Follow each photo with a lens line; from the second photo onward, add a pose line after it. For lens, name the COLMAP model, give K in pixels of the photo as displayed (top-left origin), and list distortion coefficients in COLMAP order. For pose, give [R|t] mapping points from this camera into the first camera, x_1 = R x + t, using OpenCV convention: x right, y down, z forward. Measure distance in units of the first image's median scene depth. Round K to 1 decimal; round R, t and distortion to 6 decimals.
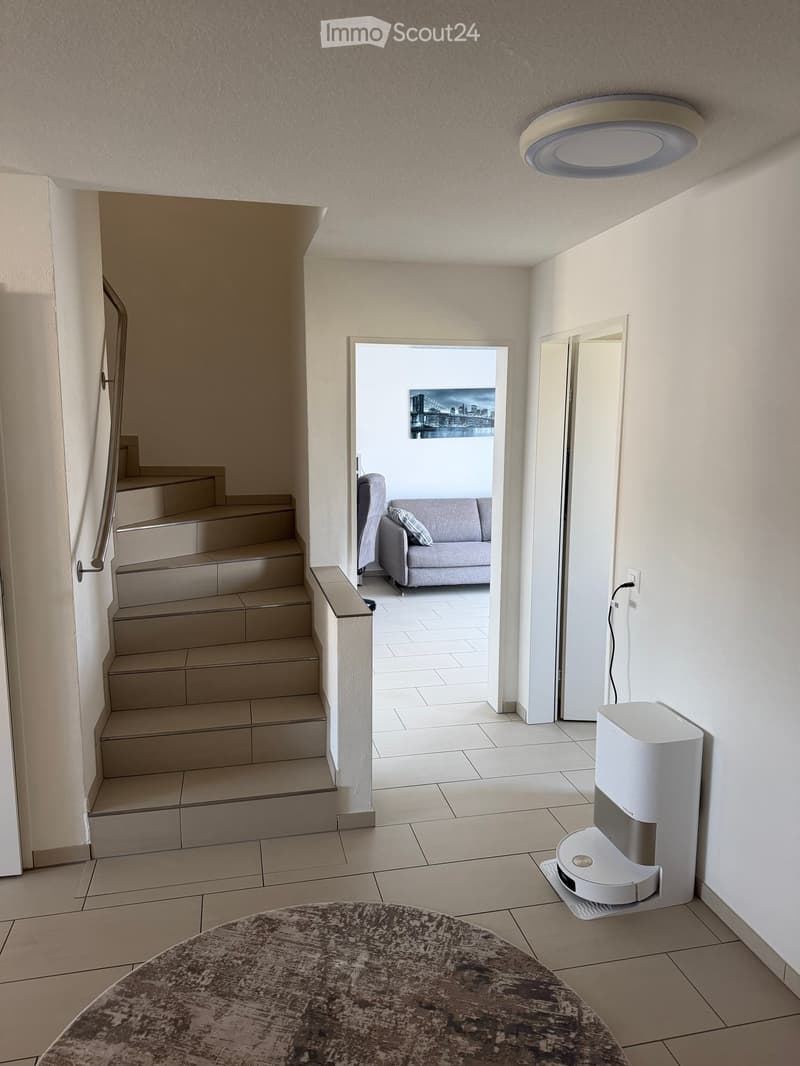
lens RADIAL K [[746.4, 0, 395.3], [0, 746.4, 535.9], [0, 0, 1]] dist [0.016842, -0.004676]
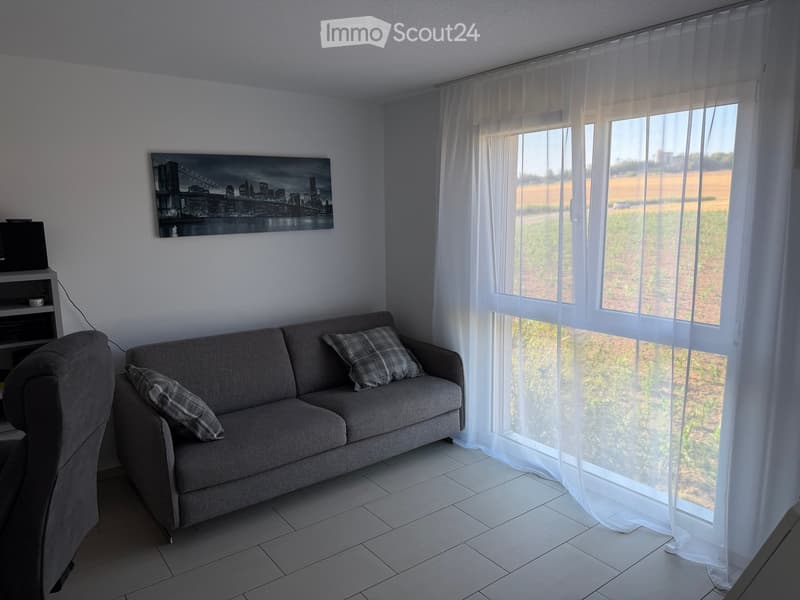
lens RADIAL K [[560.1, 0, 407.8], [0, 560.1, 305.0], [0, 0, 1]] dist [0.016842, -0.004676]
pose [[0.900730, -0.074210, 0.427993, 0.003188], [0.069392, 0.997227, 0.026872, -0.075374], [-0.428800, 0.005495, 0.903383, 0.517003]]
